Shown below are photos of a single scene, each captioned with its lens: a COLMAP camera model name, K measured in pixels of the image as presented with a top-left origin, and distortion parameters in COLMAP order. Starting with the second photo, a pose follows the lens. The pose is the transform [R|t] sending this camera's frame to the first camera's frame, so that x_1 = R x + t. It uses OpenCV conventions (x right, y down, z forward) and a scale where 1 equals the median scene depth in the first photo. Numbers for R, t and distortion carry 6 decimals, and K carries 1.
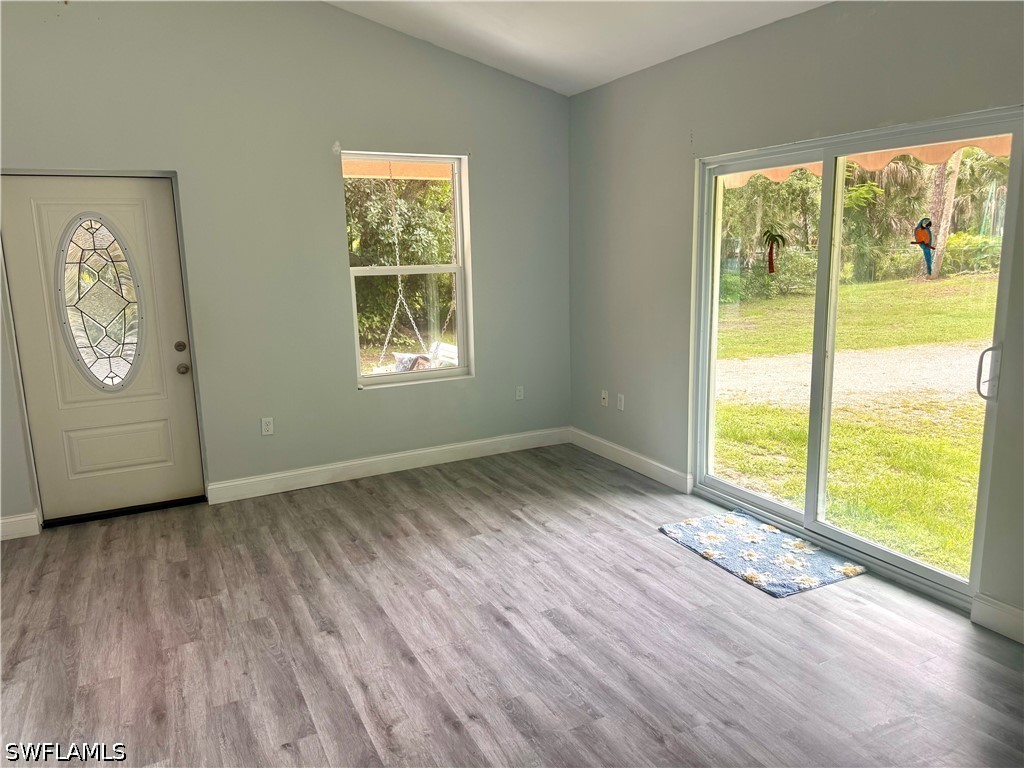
lens RADIAL K [[726.2, 0, 517.3], [0, 726.2, 383.8], [0, 0, 1]] dist [0.029016, -0.029134]
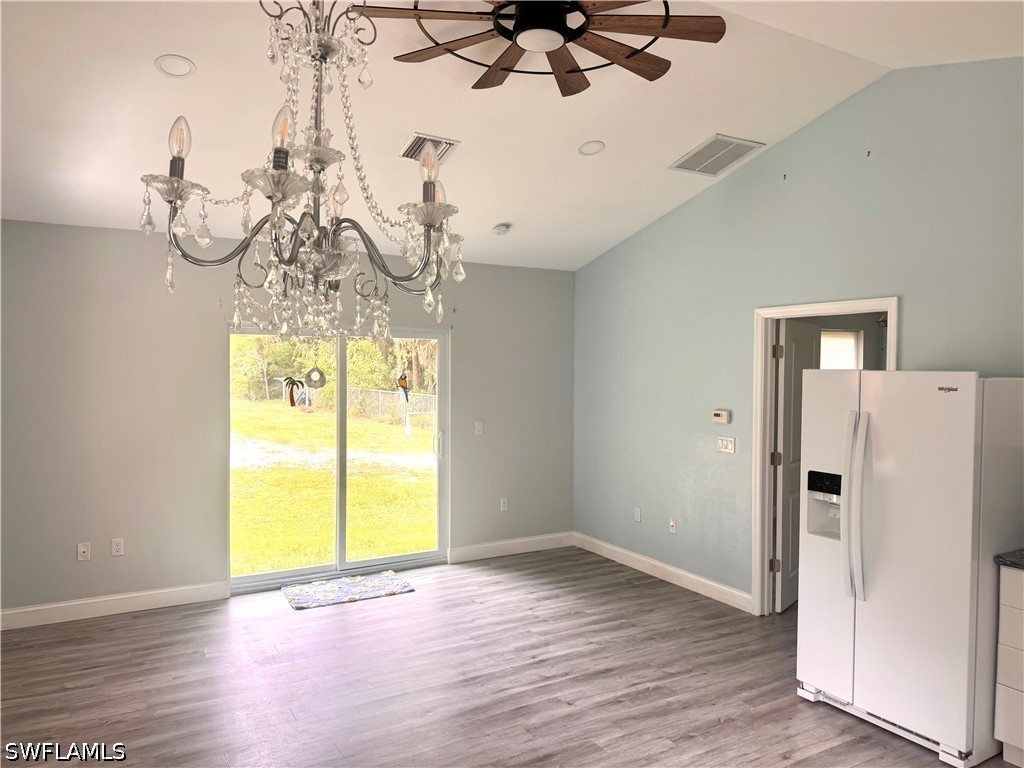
lens RADIAL K [[726.2, 0, 517.3], [0, 726.2, 383.8], [0, 0, 1]] dist [0.029016, -0.029134]
pose [[-0.067911, 0.001456, 0.997690, -1.423509], [0.188442, 0.982018, 0.011394, -0.163289], [-0.979734, 0.188780, -0.066964, 0.829910]]
